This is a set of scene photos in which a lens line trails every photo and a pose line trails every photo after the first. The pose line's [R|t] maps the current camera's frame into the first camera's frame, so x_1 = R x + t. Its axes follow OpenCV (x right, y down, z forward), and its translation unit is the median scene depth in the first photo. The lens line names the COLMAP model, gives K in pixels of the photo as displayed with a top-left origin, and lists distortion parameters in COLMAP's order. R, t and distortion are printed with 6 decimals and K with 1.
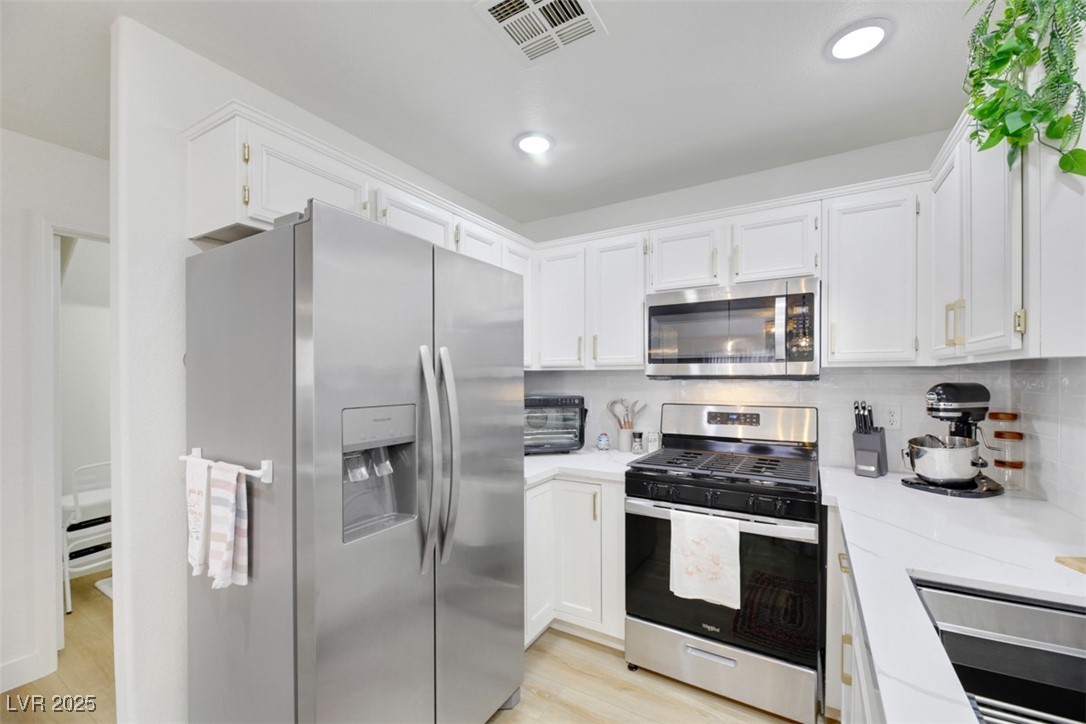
lens RADIAL K [[436.9, 0, 550.9], [0, 436.9, 380.0], [0, 0, 1]] dist [0.001816, -0.003981]
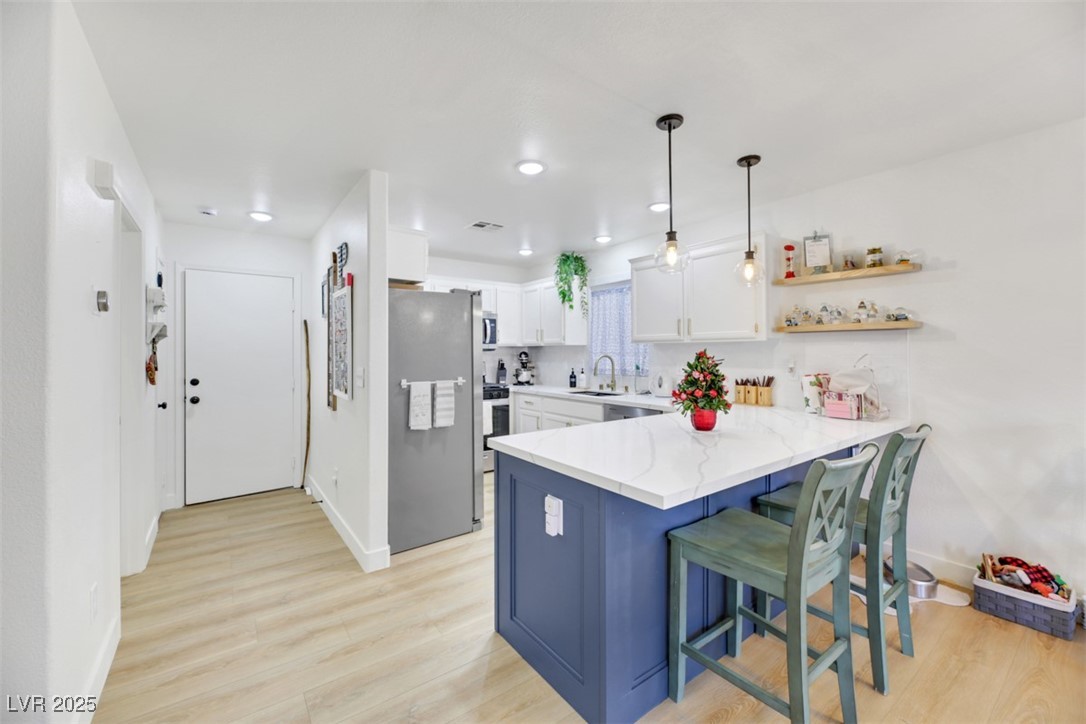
lens RADIAL K [[436.9, 0, 546.5], [0, 436.9, 347.9], [0, 0, 1]] dist [0.001816, -0.003981]
pose [[0.383265, 0.011765, 0.923563, -1.915037], [0.008829, 0.999827, -0.016401, 0.031897], [-0.923596, 0.014440, 0.383095, -0.364314]]
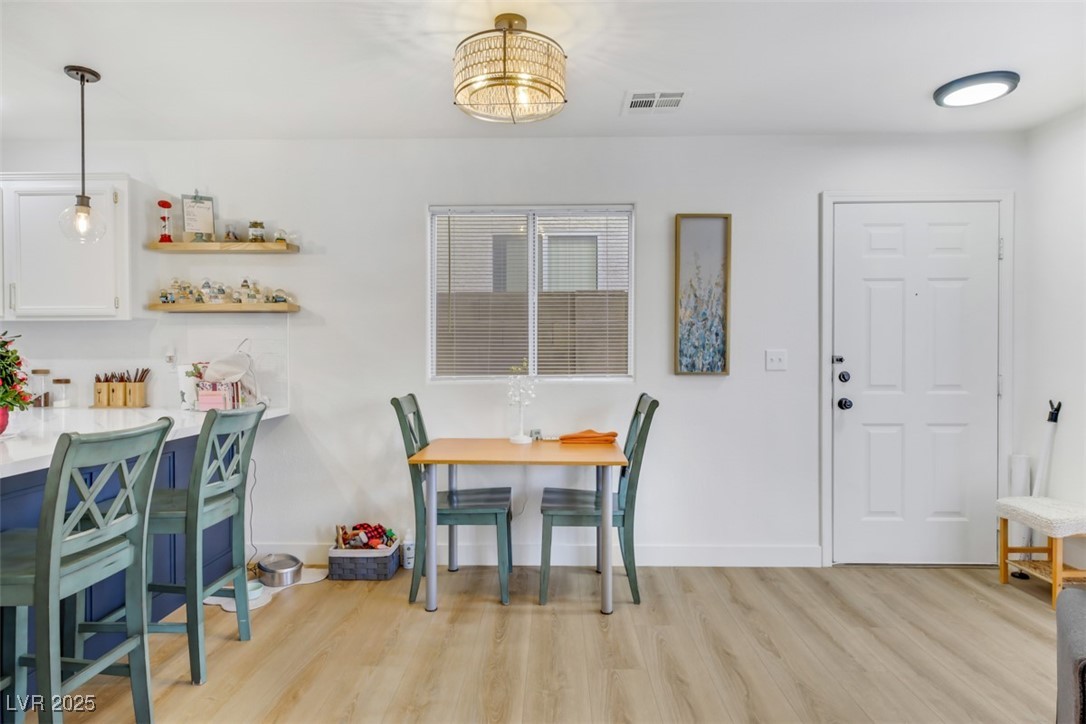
lens RADIAL K [[615.8, 0, 542.8], [0, 615.8, 357.9], [0, 0, 1]] dist [0.008289, -0.001647]
pose [[-0.495435, 0.000931, 0.868645, -2.219283], [0.011706, 0.999916, 0.005605, 0.099527], [-0.868566, 0.012945, -0.495404, -0.657767]]
